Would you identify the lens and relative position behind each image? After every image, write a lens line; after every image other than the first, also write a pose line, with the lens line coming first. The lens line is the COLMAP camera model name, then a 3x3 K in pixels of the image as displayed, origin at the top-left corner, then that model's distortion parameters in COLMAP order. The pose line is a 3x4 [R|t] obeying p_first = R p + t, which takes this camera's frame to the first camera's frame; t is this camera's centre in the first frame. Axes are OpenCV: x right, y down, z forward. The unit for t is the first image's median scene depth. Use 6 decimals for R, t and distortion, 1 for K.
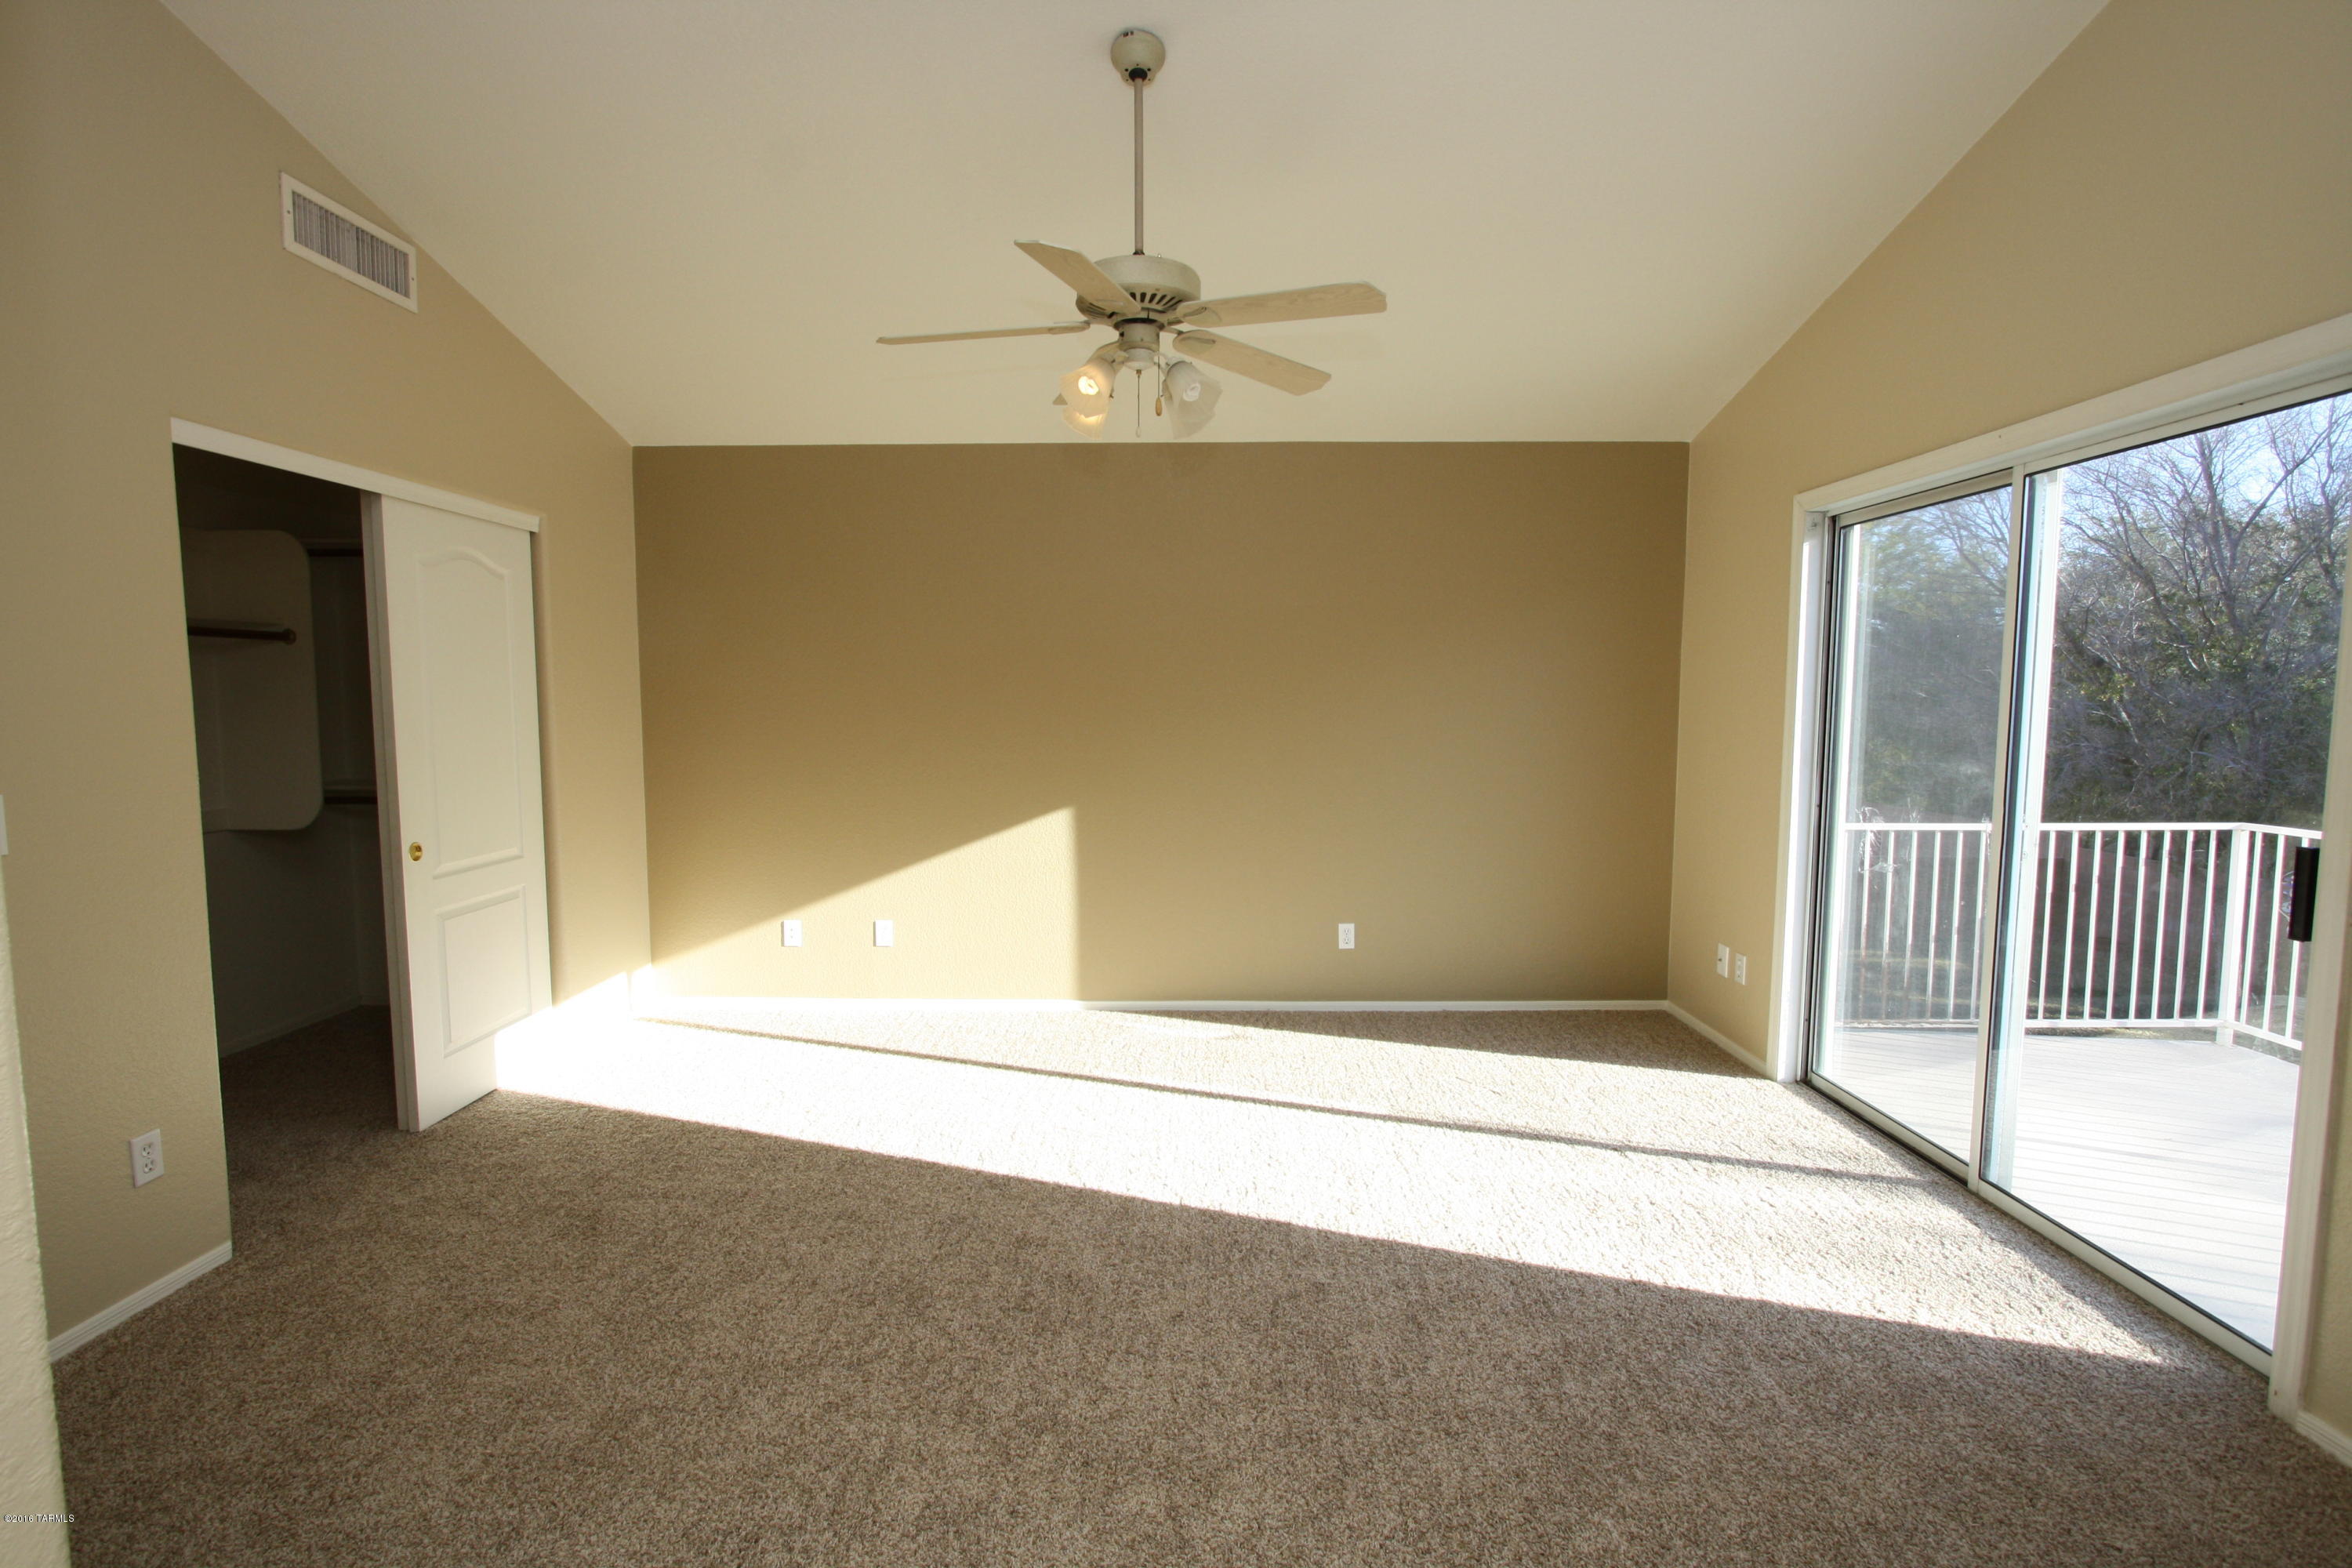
lens RADIAL K [[1098.9, 0, 1170.9], [0, 1098.9, 789.7], [0, 0, 1]] dist [-0.019995, 0.000077]
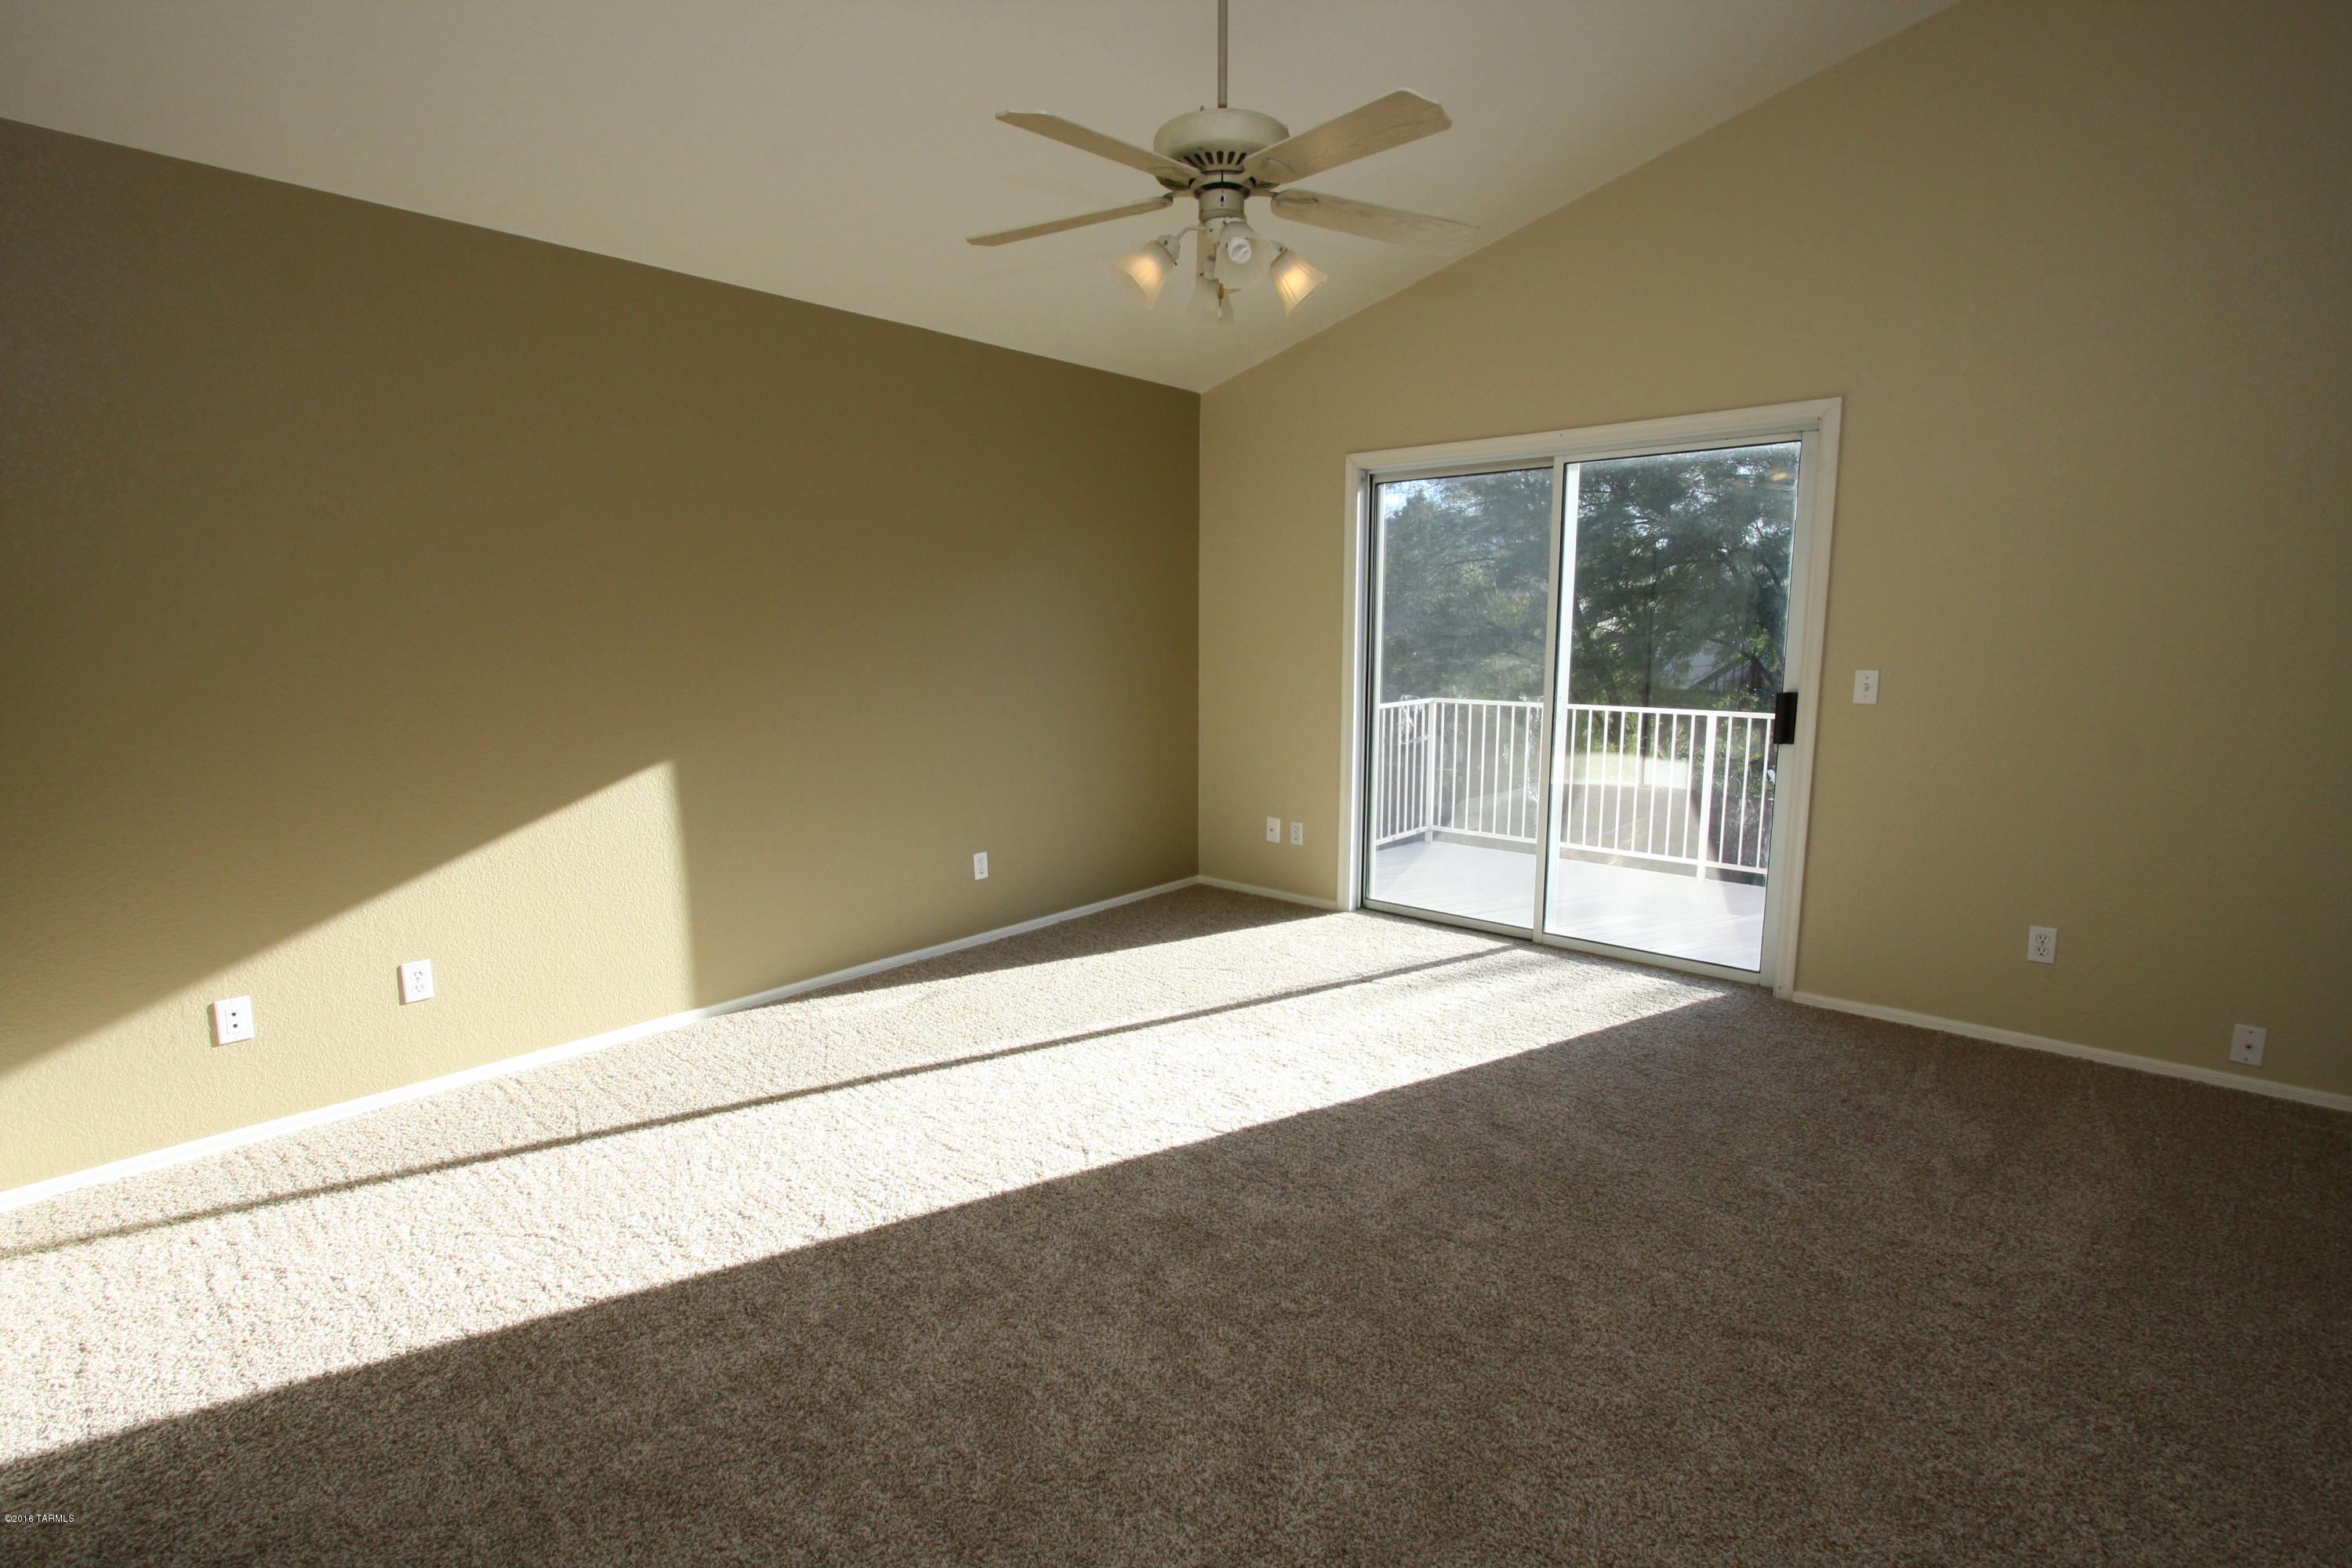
lens RADIAL K [[1122.1, 0, 1176.2], [0, 1122.1, 767.6], [0, 0, 1]] dist [-0.031198, -0.000043]
pose [[0.630919, -0.098515, 0.769569, -0.582749], [0.063798, 0.995134, 0.075087, -0.016321], [-0.773221, 0.001723, 0.634134, 0.314709]]
